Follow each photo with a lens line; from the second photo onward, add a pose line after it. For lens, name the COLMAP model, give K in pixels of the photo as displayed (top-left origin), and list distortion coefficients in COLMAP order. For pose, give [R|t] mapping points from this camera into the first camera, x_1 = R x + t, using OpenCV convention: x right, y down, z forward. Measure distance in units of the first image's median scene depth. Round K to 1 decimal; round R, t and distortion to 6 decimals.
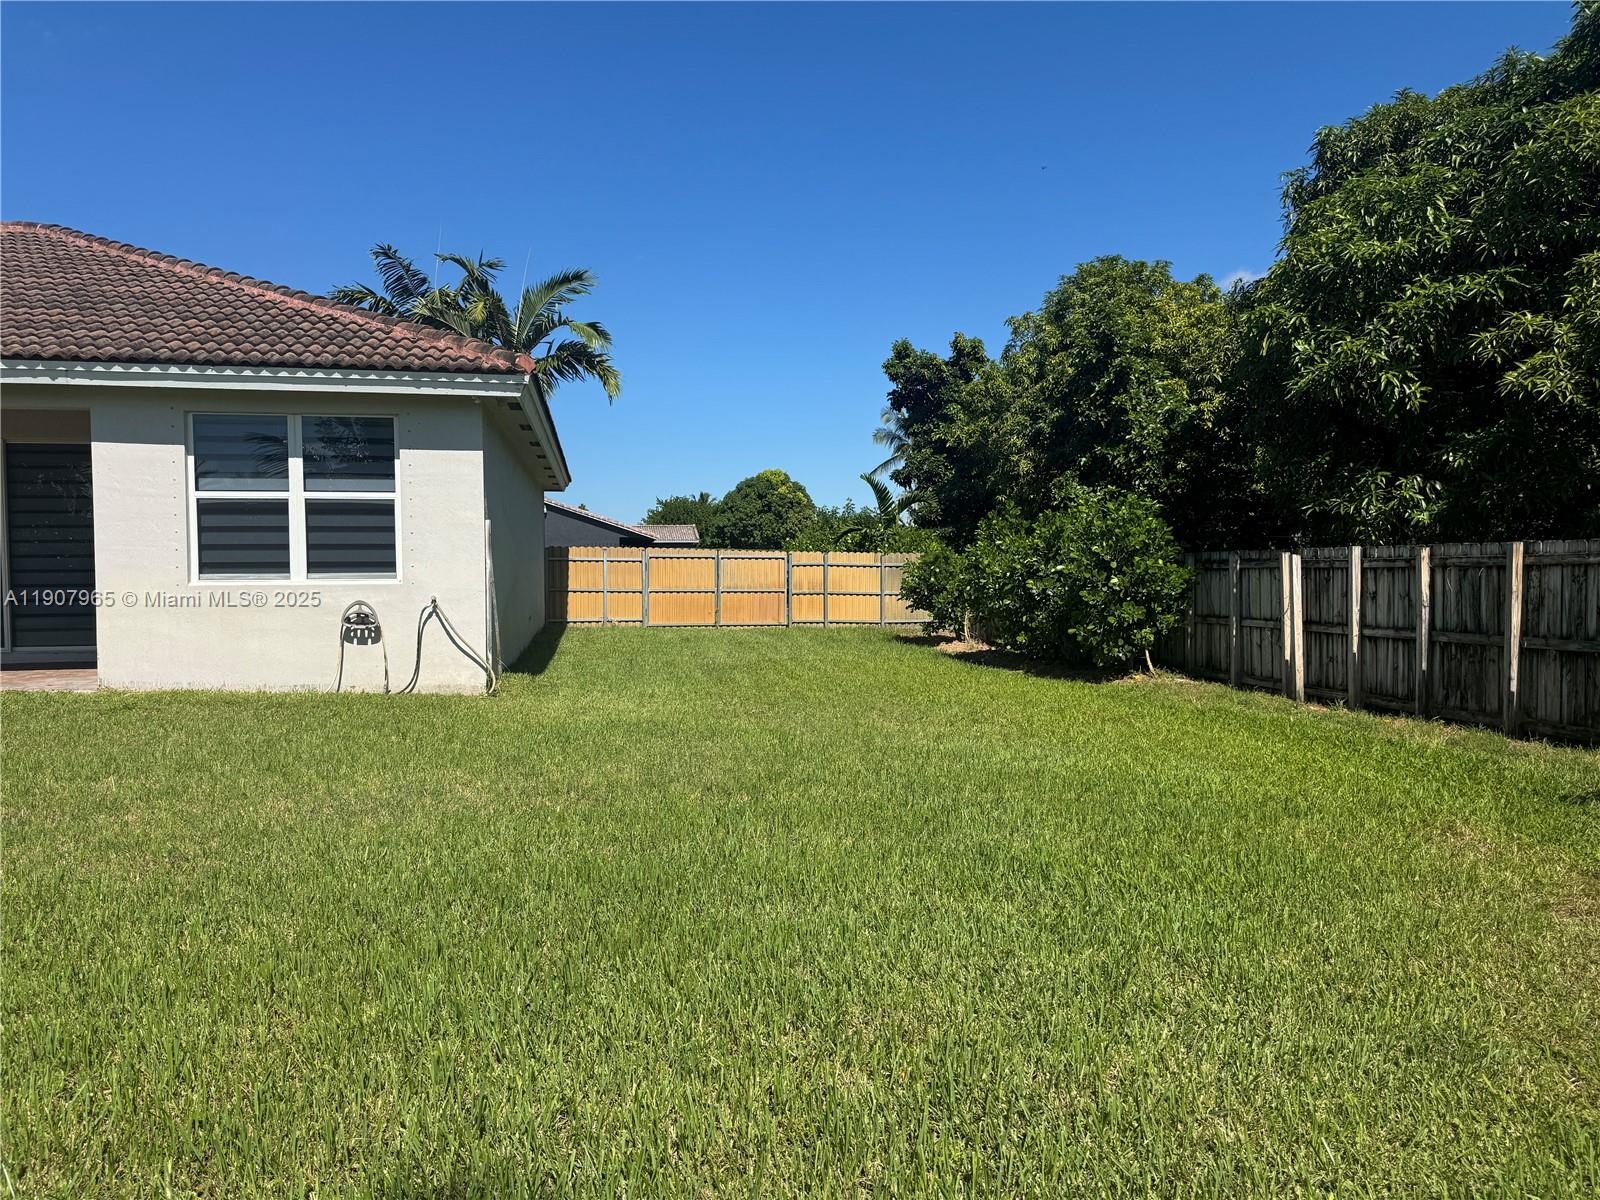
lens RADIAL K [[1125.1, 0, 800.4], [0, 1125.1, 602.7], [0, 0, 1]] dist [0.004338, -0.017389]
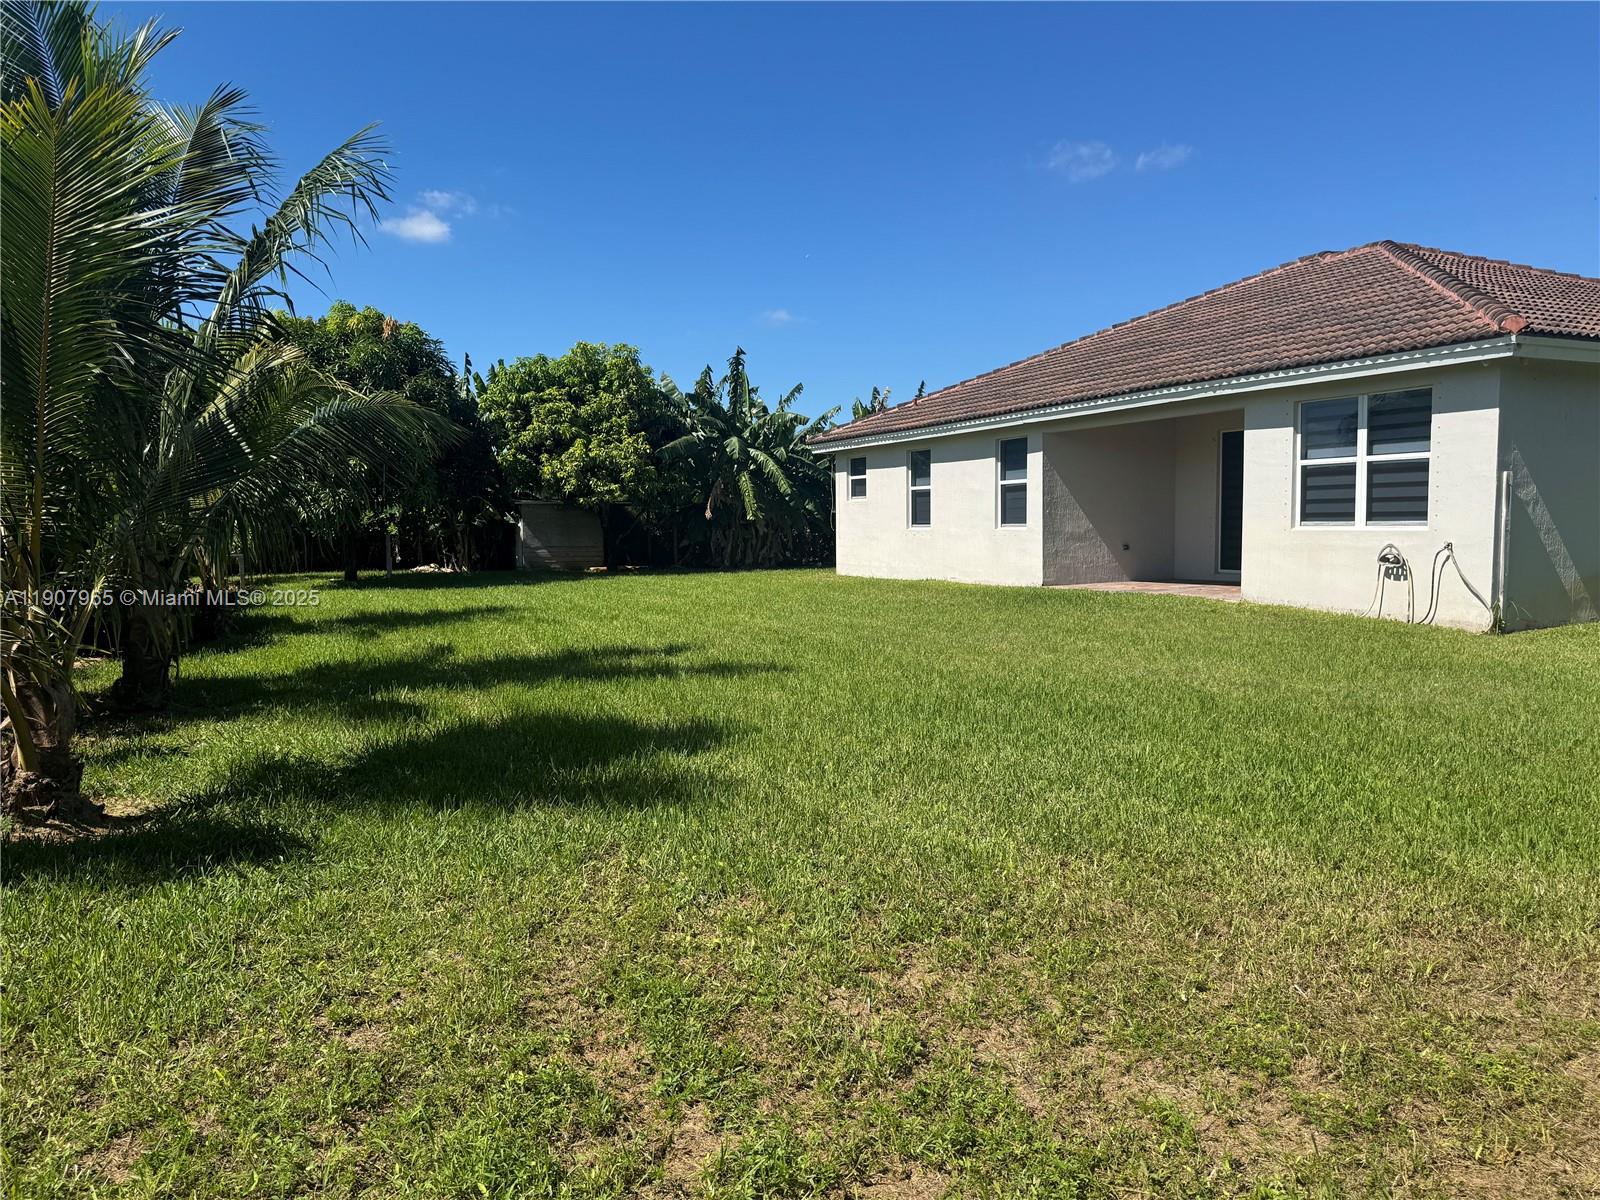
lens RADIAL K [[1125.1, 0, 799.0], [0, 1125.1, 599.5], [0, 0, 1]] dist [0.004338, -0.017389]
pose [[0.245846, 0.067279, -0.966971, 0.623857], [-0.023097, 0.997712, 0.063546, -0.004273], [0.969034, 0.006712, 0.246837, 0.081046]]
